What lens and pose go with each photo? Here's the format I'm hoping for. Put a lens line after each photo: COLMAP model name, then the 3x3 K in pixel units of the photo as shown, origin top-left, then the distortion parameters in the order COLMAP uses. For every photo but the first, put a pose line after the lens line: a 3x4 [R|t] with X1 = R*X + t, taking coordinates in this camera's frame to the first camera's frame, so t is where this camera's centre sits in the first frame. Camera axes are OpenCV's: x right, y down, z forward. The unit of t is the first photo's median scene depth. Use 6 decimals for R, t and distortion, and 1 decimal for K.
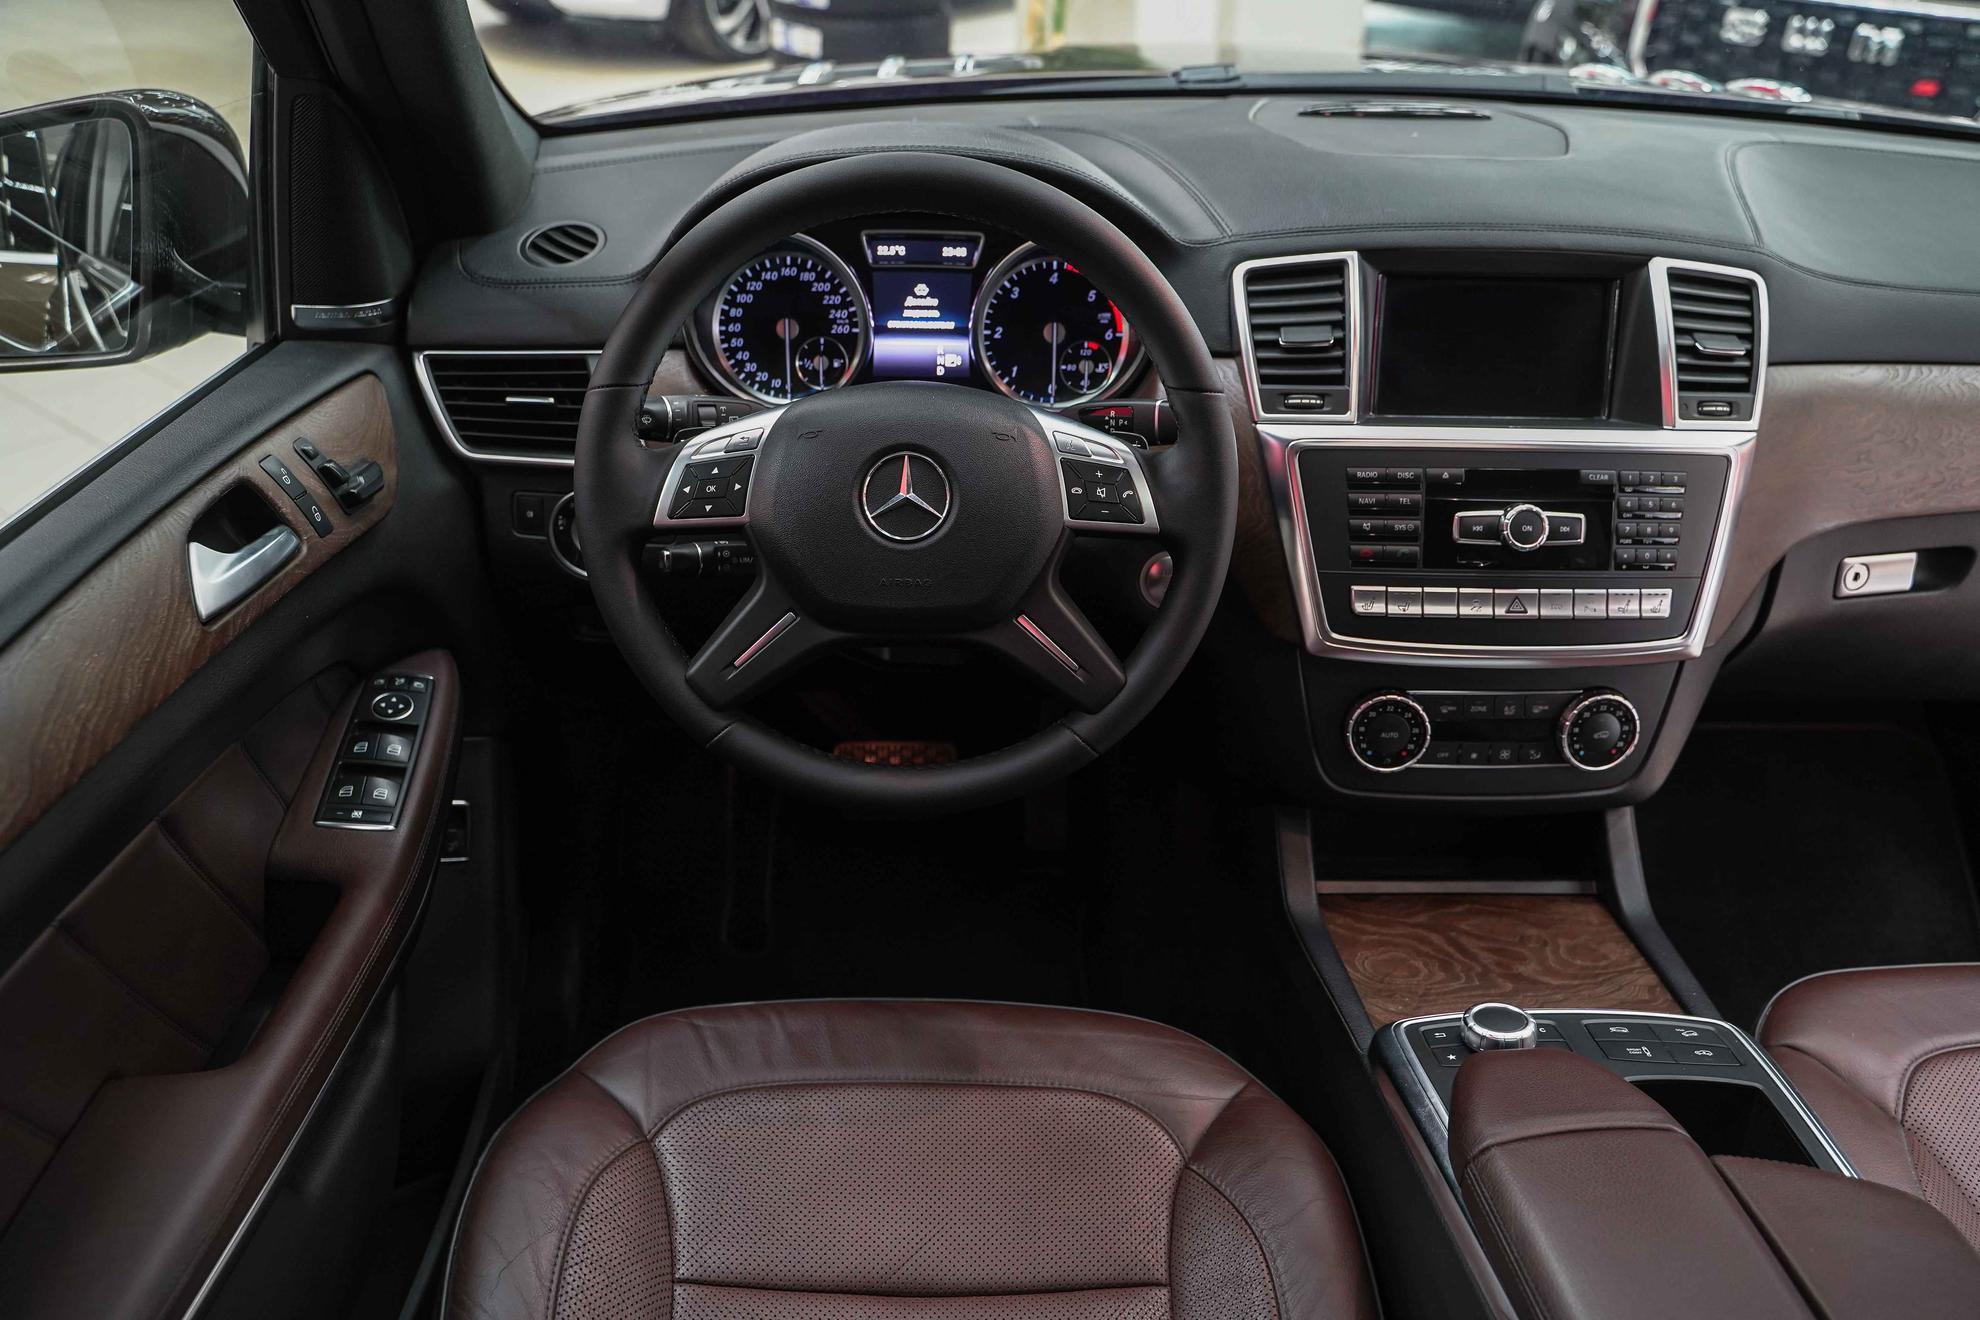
lens RADIAL K [[1566.1, 0, 990.0], [0, 1566.1, 660.0], [0, 0, 1]] dist [-0.009091, 0.001211]
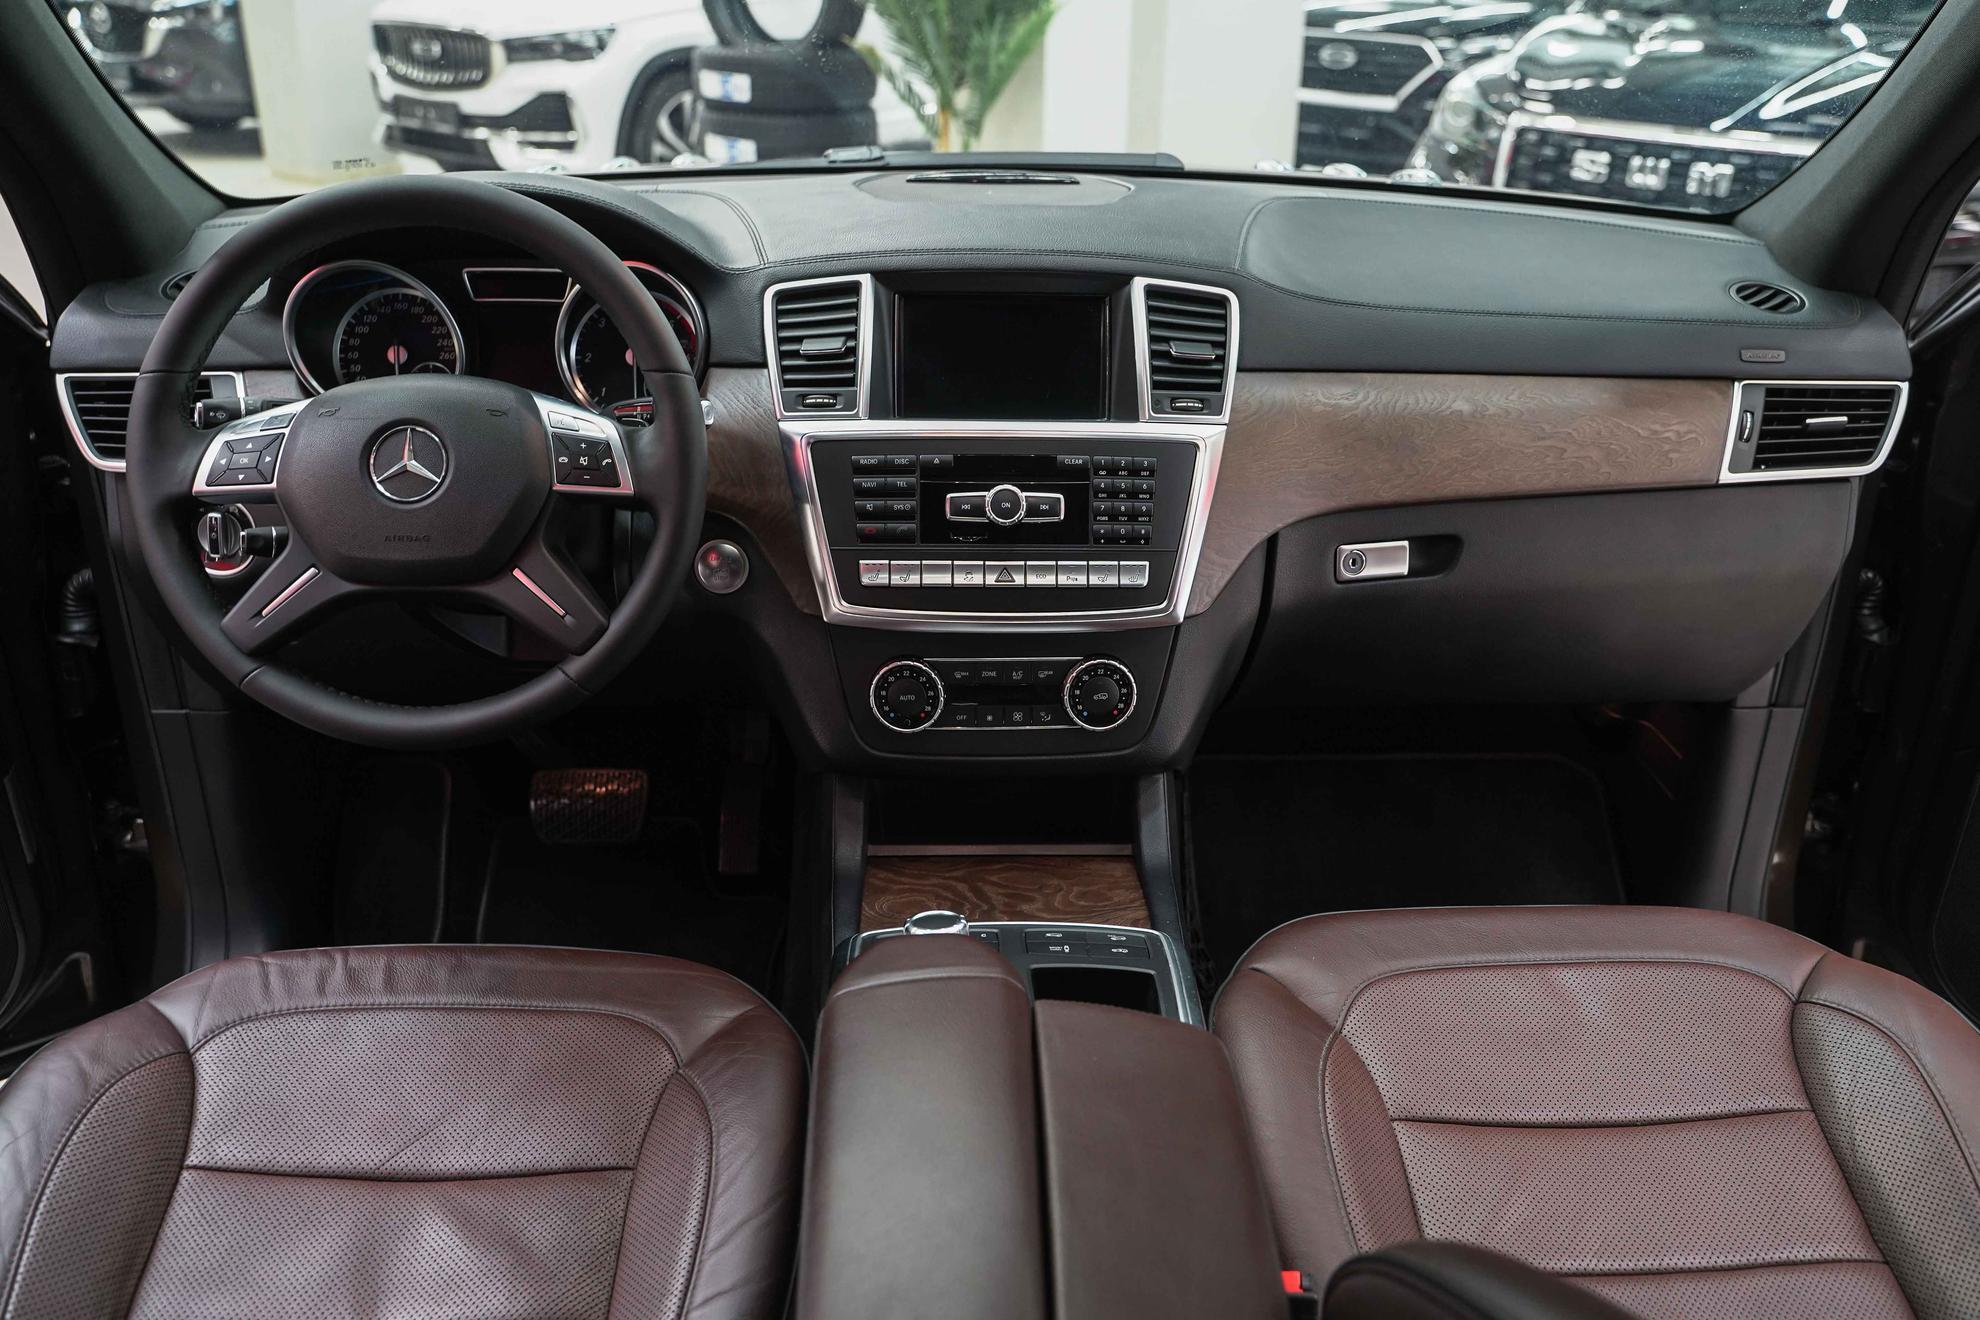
lens RADIAL K [[1588.3, 0, 990.0], [0, 1588.3, 660.0], [0, 0, 1]] dist [-0.008898, -0.001741]
pose [[0.999941, -0.010517, 0.002768, 0.317642], [0.010747, 0.994578, -0.103438, 0.141501], [-0.001666, 0.103461, 0.994632, -0.126596]]
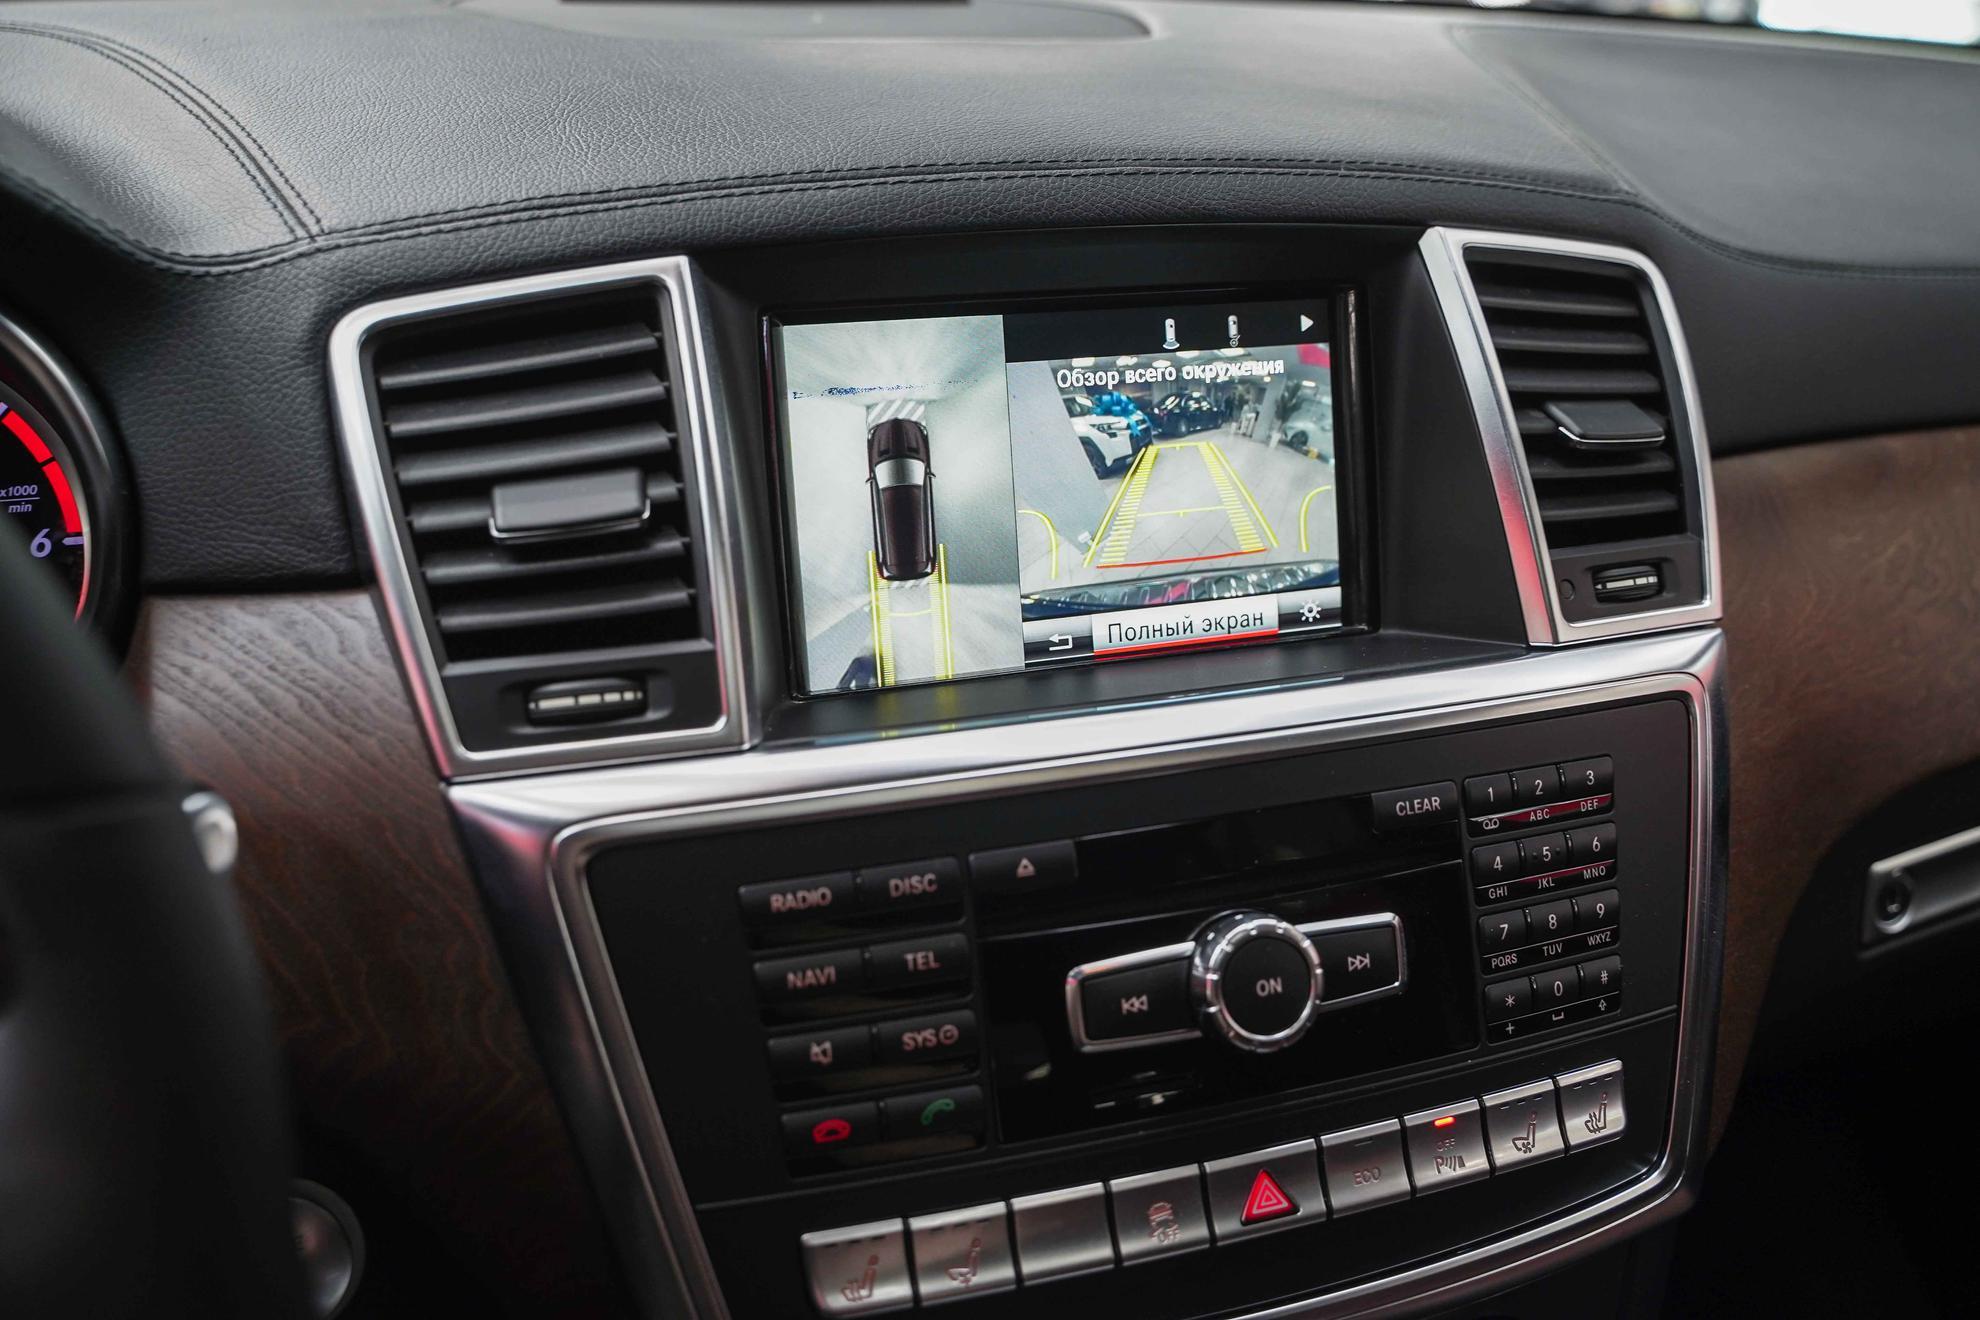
lens RADIAL K [[1850.2, 0, 990.0], [0, 1850.2, 660.0], [0, 0, 1]] dist [-0.005242, -0.002790]
pose [[0.949003, -0.121267, 0.291012, 0.167860], [0.148653, 0.986129, -0.073836, -0.130866], [-0.278021, 0.113330, 0.953866, 0.597010]]
